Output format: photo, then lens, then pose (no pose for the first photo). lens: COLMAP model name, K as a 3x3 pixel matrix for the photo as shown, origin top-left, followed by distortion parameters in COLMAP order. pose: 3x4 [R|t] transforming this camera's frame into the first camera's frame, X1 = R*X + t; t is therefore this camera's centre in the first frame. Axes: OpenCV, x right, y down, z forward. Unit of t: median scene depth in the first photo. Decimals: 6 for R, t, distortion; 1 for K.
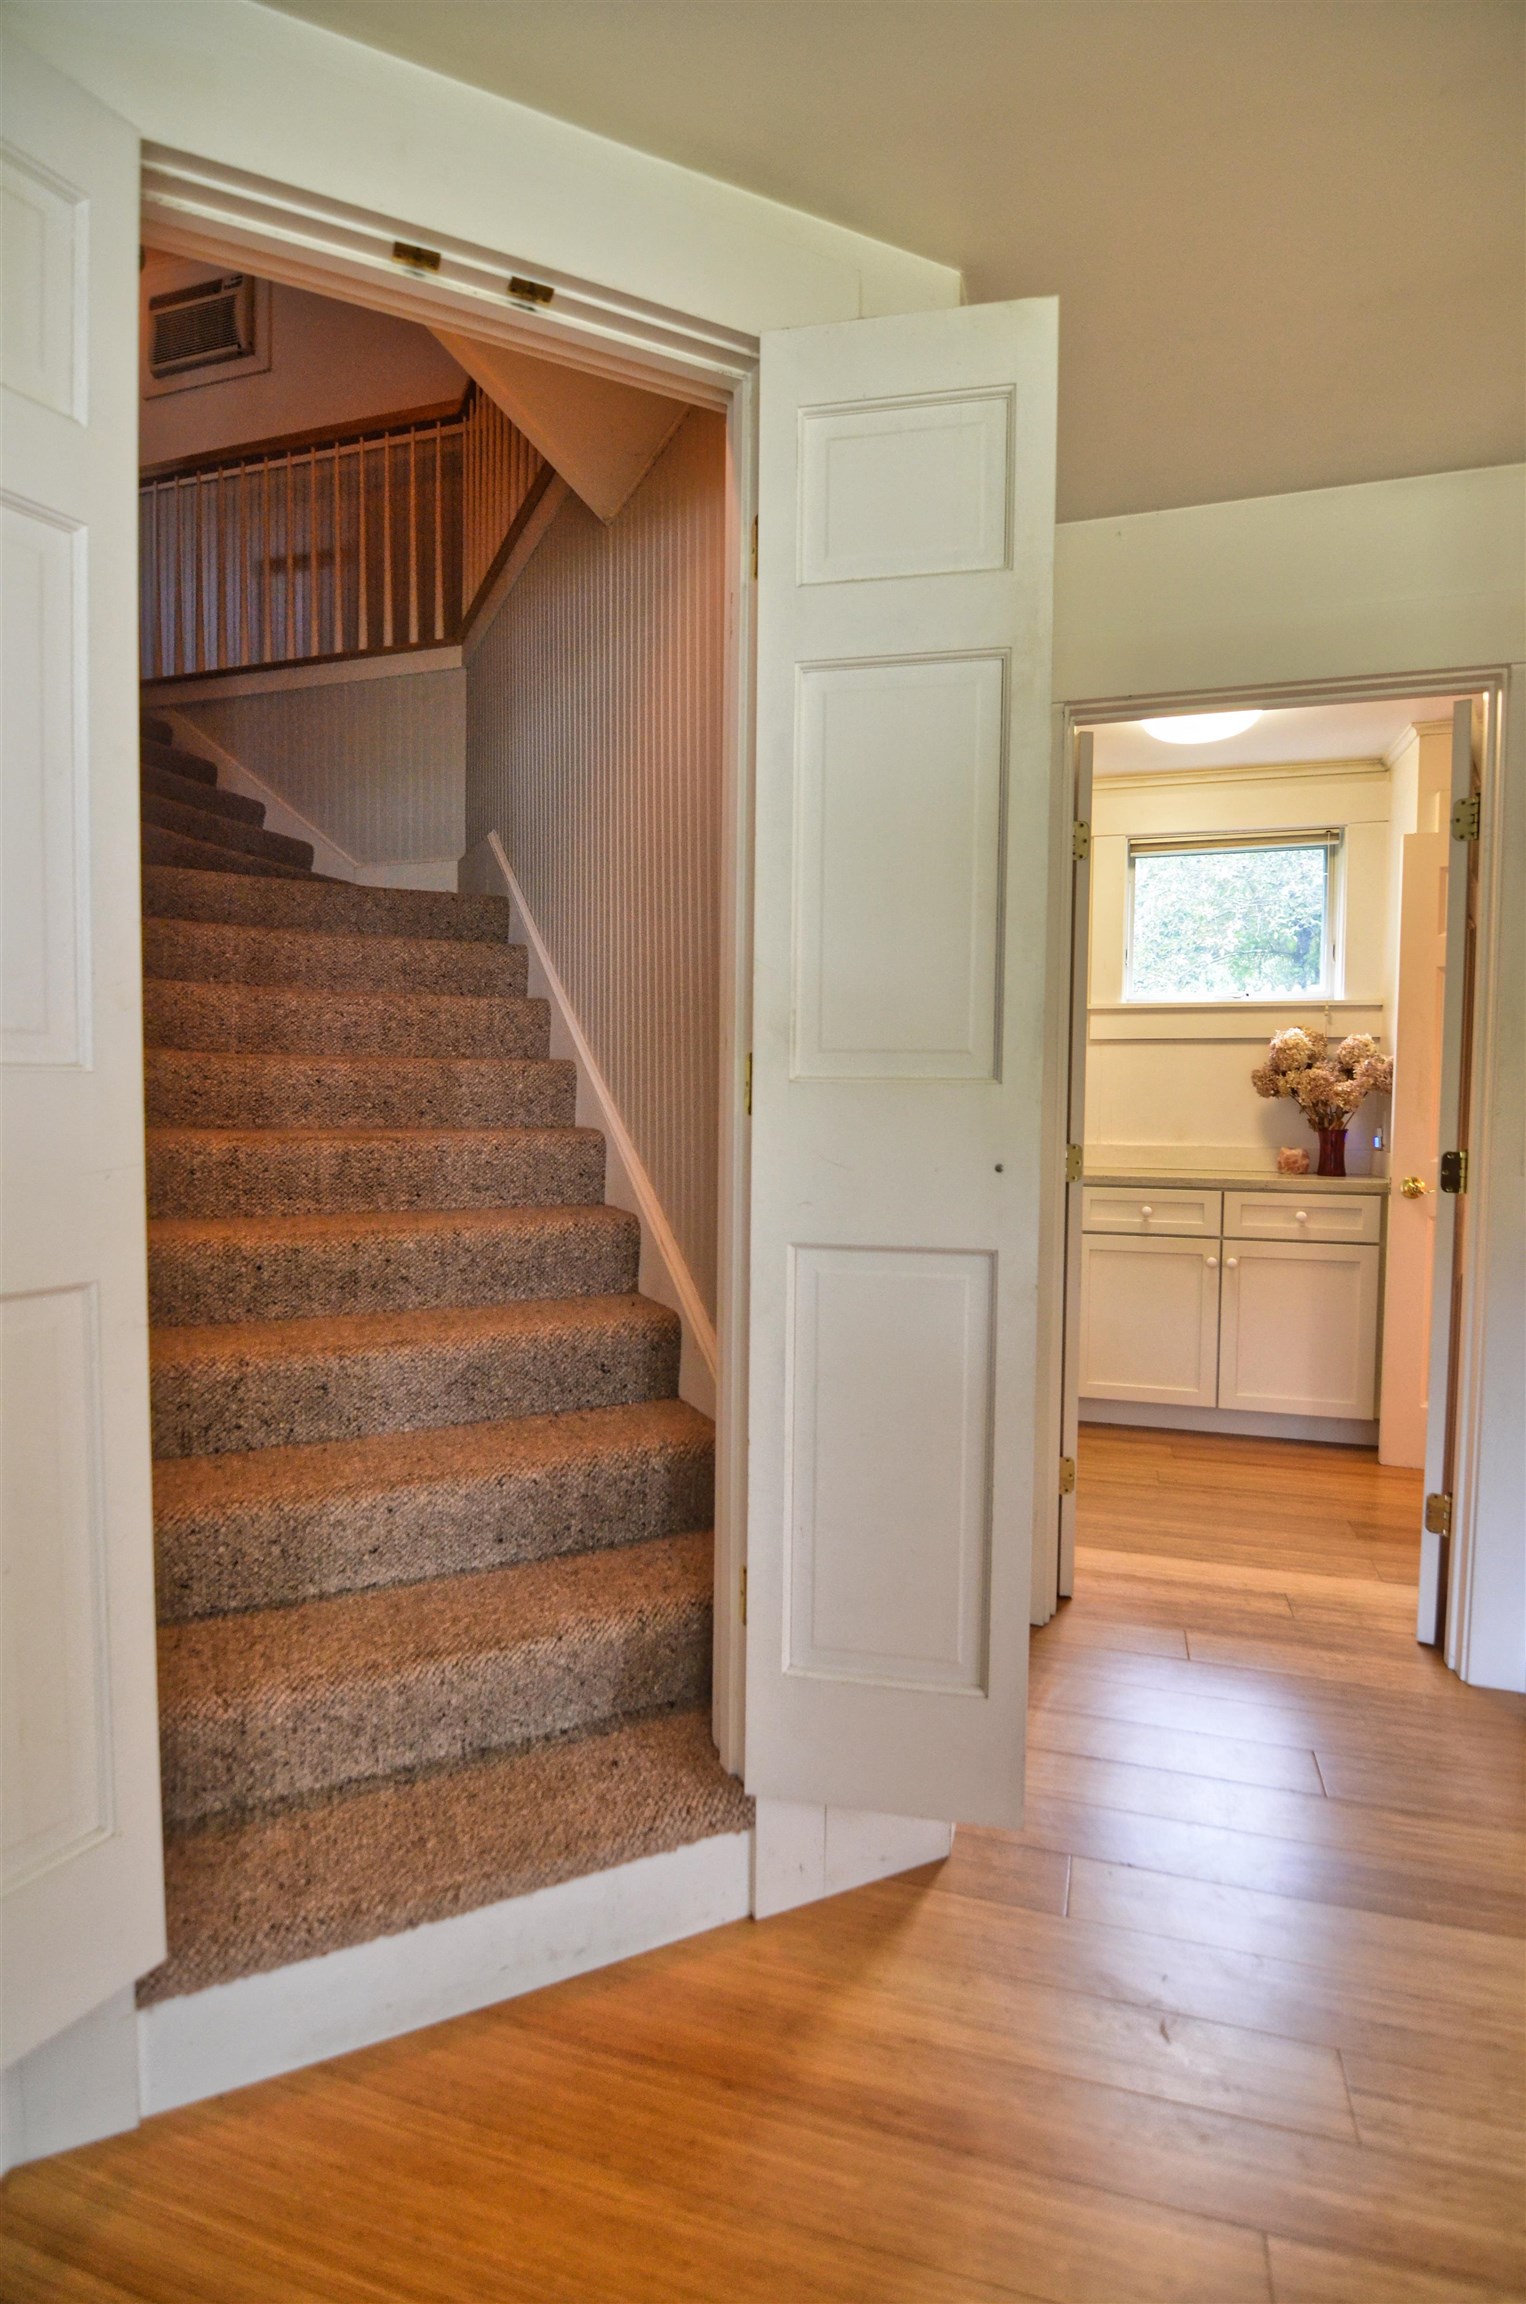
lens RADIAL K [[1111.2, 0, 771.8], [0, 1111.2, 1143.6], [0, 0, 1]] dist [-0.011906, -0.005533]
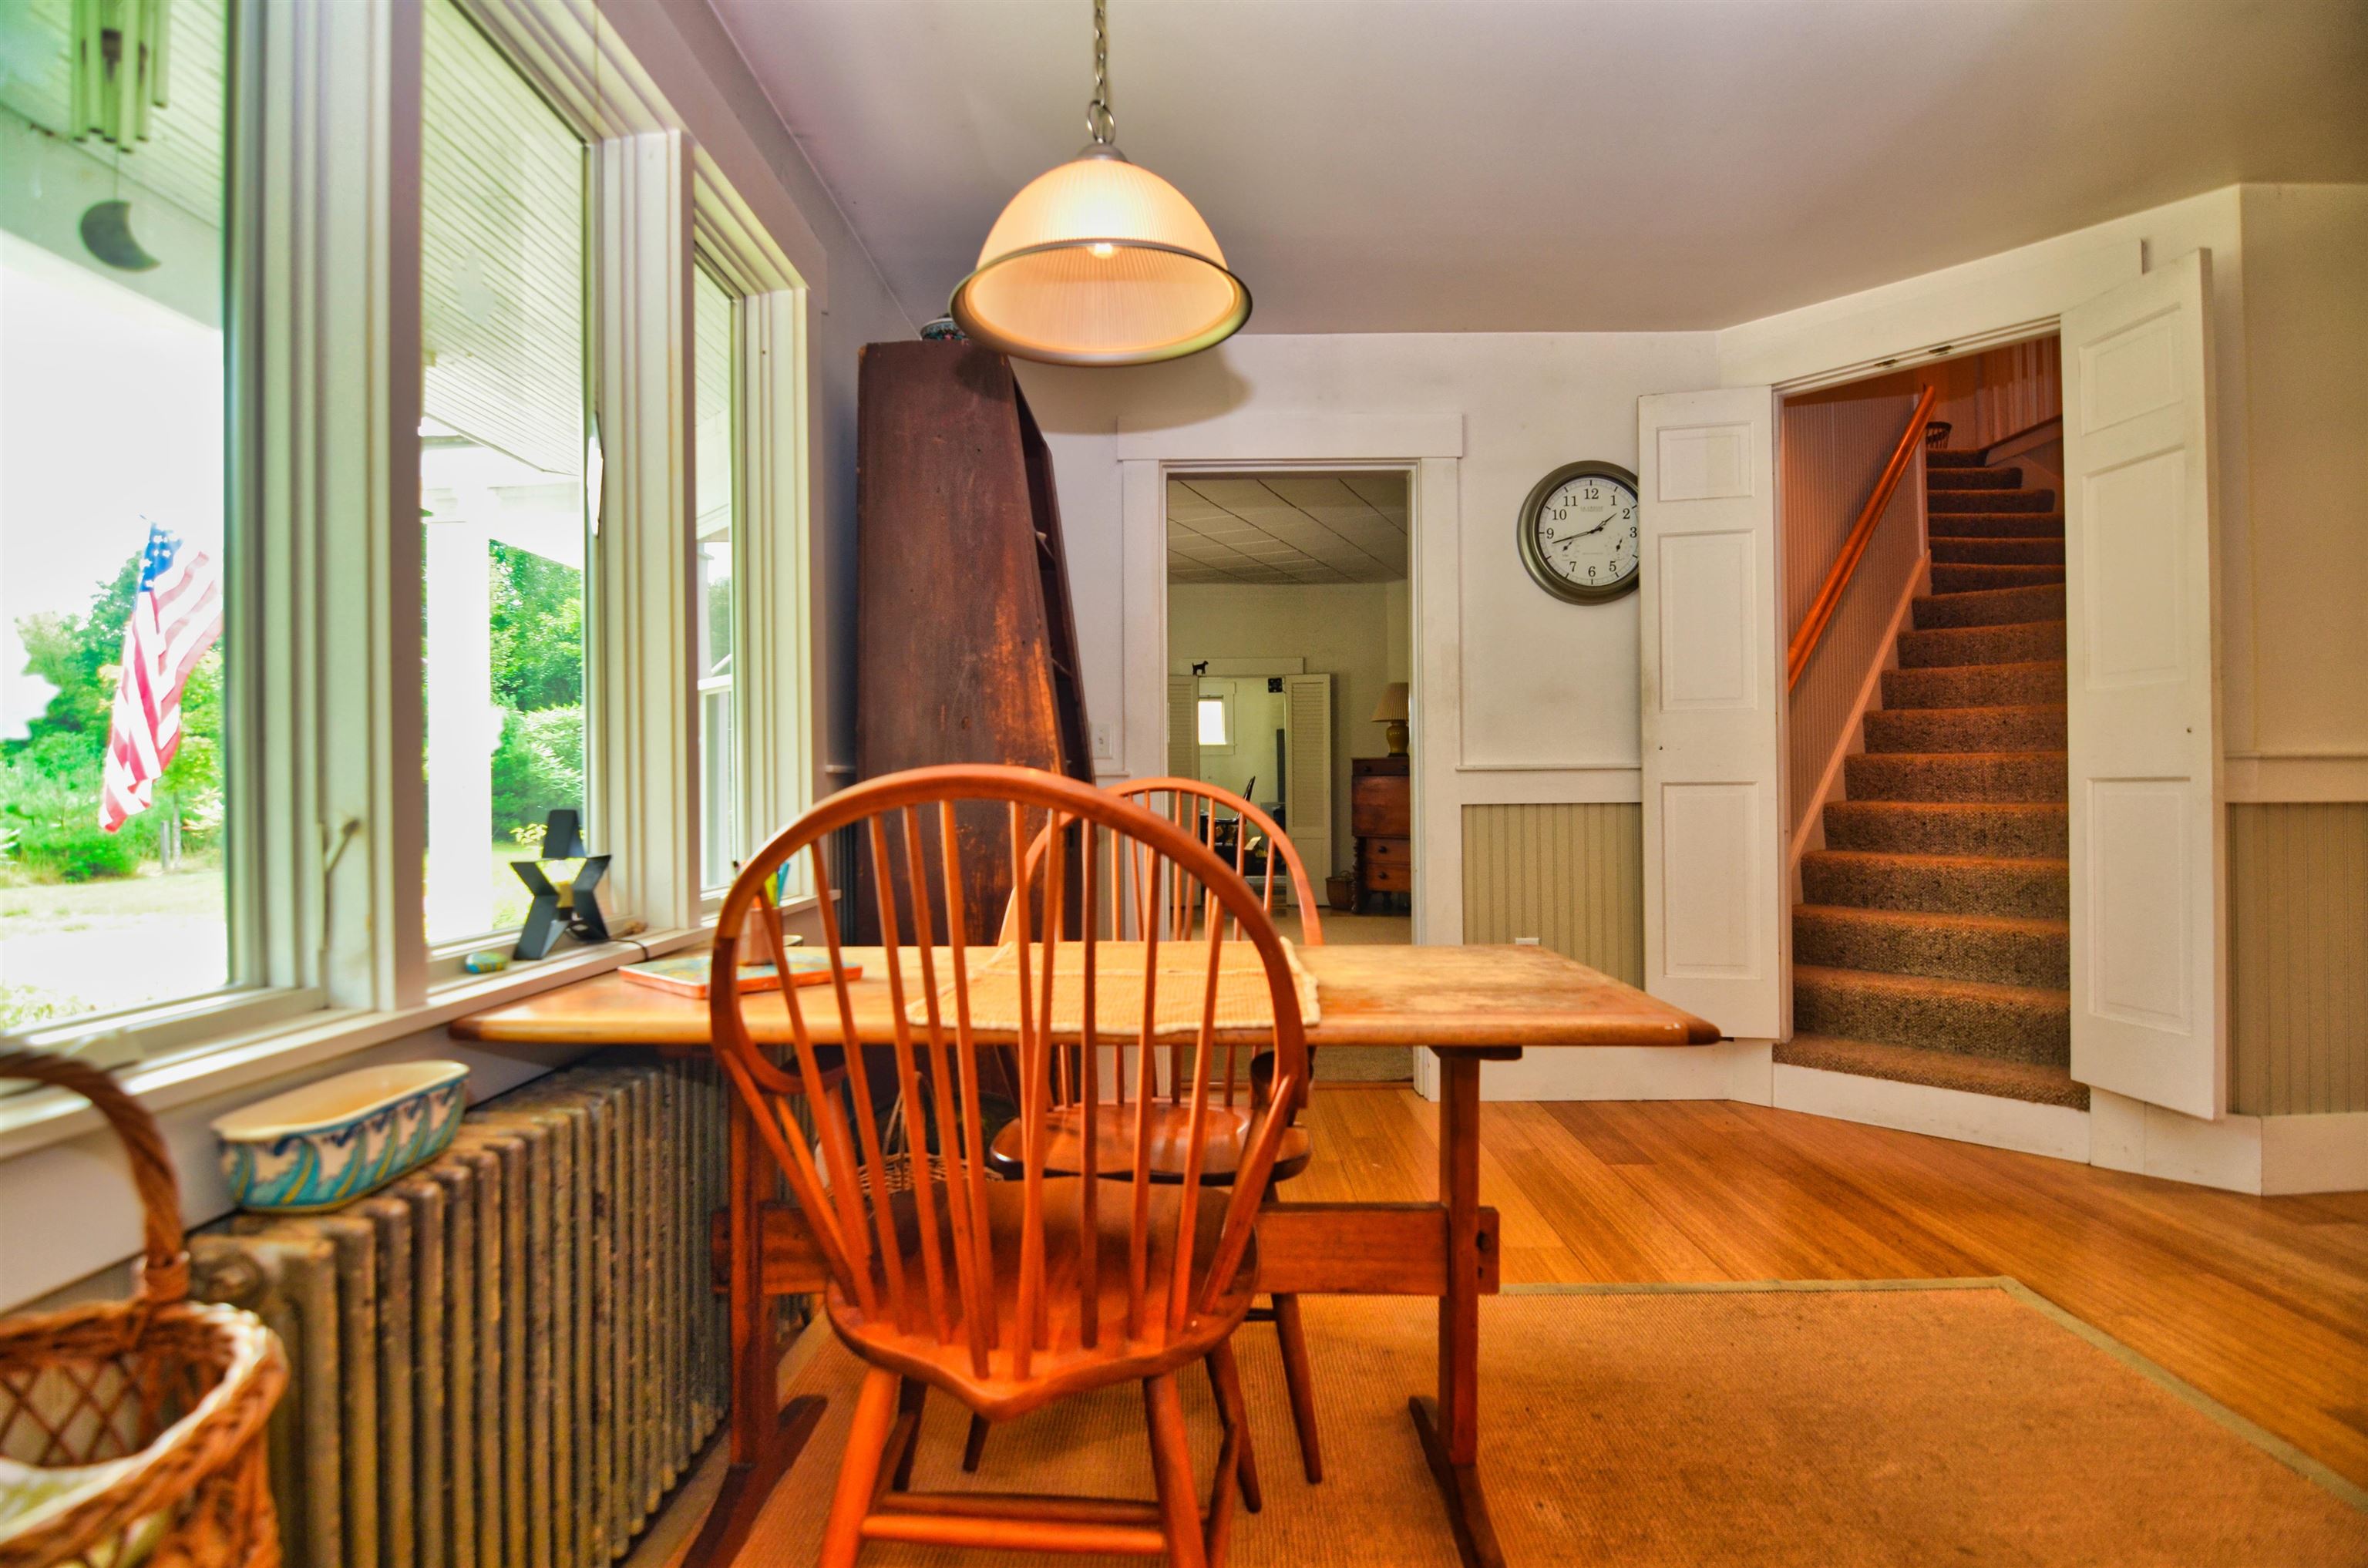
lens RADIAL K [[1142.1, 0, 1184.3], [0, 1142.1, 790.3], [0, 0, 1]] dist [-0.011906, -0.005533]
pose [[0.292643, -0.011515, -0.956152, 0.860131], [-0.031973, 0.999251, -0.021819, 0.123154], [0.955687, 0.036956, 0.292055, -0.627308]]
